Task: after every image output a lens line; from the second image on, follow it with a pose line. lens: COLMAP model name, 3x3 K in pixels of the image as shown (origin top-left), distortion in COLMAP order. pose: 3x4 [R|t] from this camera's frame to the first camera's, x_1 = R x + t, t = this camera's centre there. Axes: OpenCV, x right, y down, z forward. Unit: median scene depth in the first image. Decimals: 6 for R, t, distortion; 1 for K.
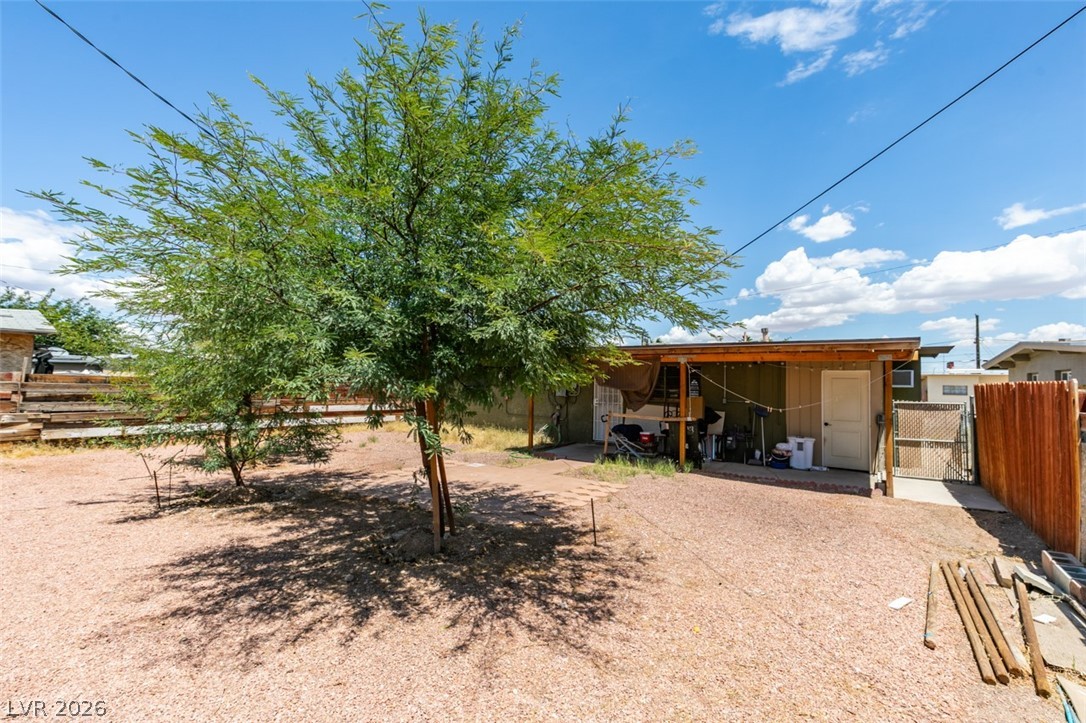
lens RADIAL K [[485.3, 0, 540.7], [0, 485.3, 368.0], [0, 0, 1]] dist [0.011120, -0.004669]
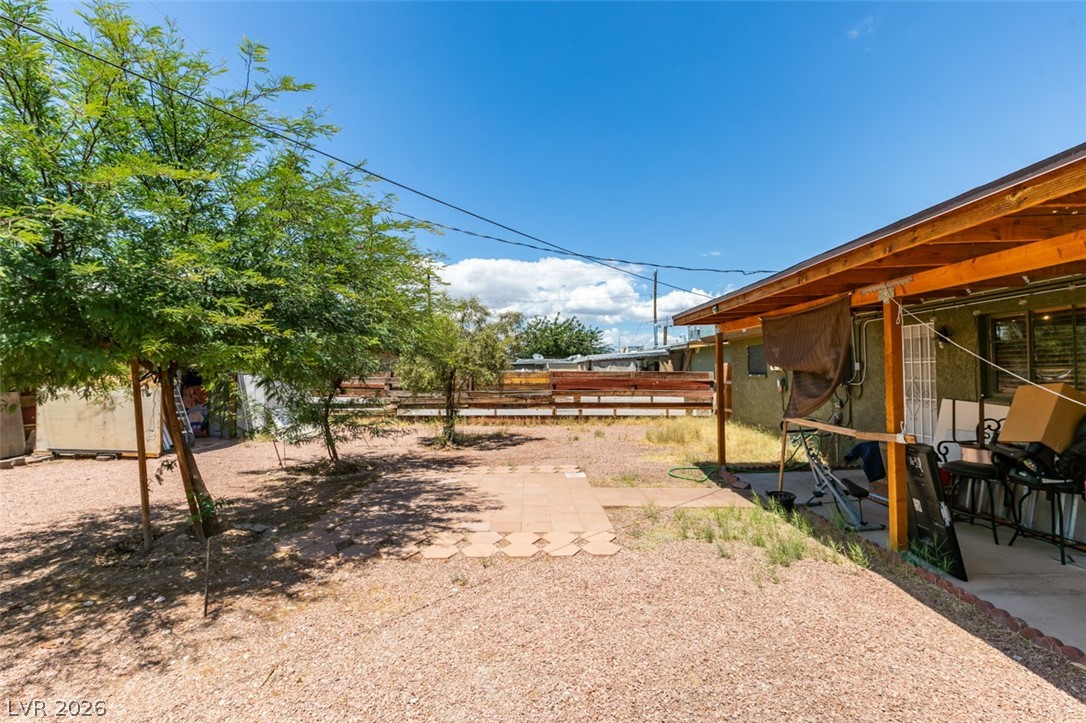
lens RADIAL K [[485.3, 0, 547.8], [0, 485.3, 362.3], [0, 0, 1]] dist [0.011120, -0.004669]
pose [[0.577242, -0.043699, -0.815403, 0.831451], [0.043867, 0.998785, -0.022472, 0.066876], [0.815394, -0.022798, 0.578457, 0.925934]]
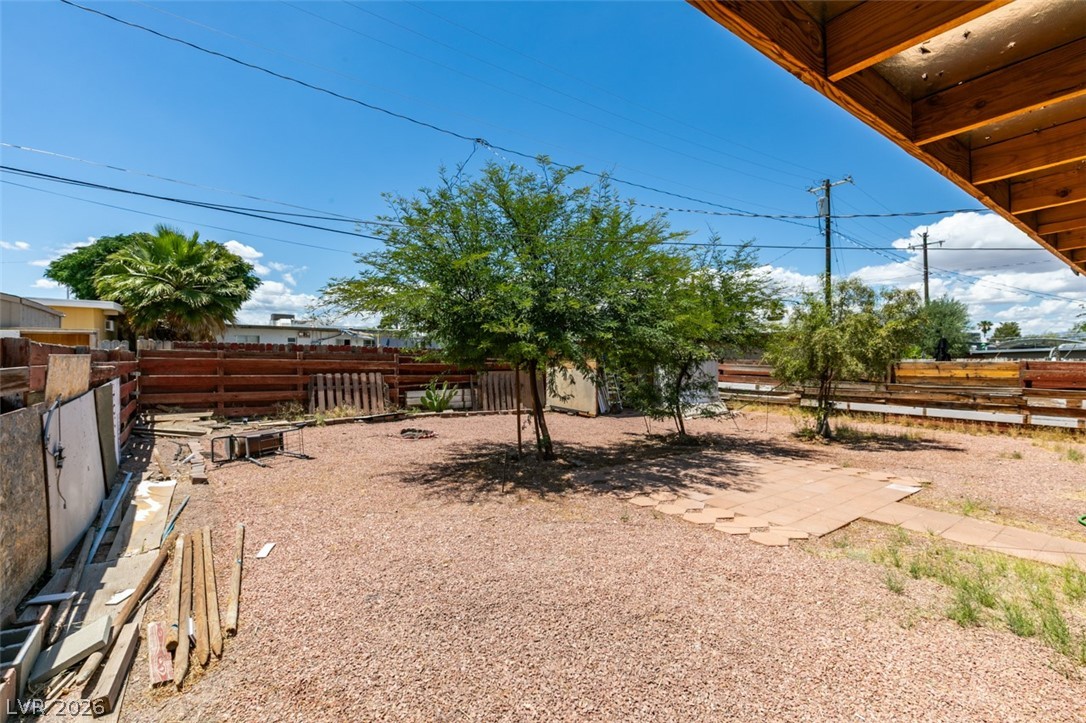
lens RADIAL K [[485.3, 0, 541.6], [0, 485.3, 361.3], [0, 0, 1]] dist [0.011120, -0.004669]
pose [[-0.337954, -0.024859, -0.940834, 1.089279], [0.016049, 0.999354, -0.032170, 0.087951], [0.941026, -0.025972, -0.337337, 1.368873]]
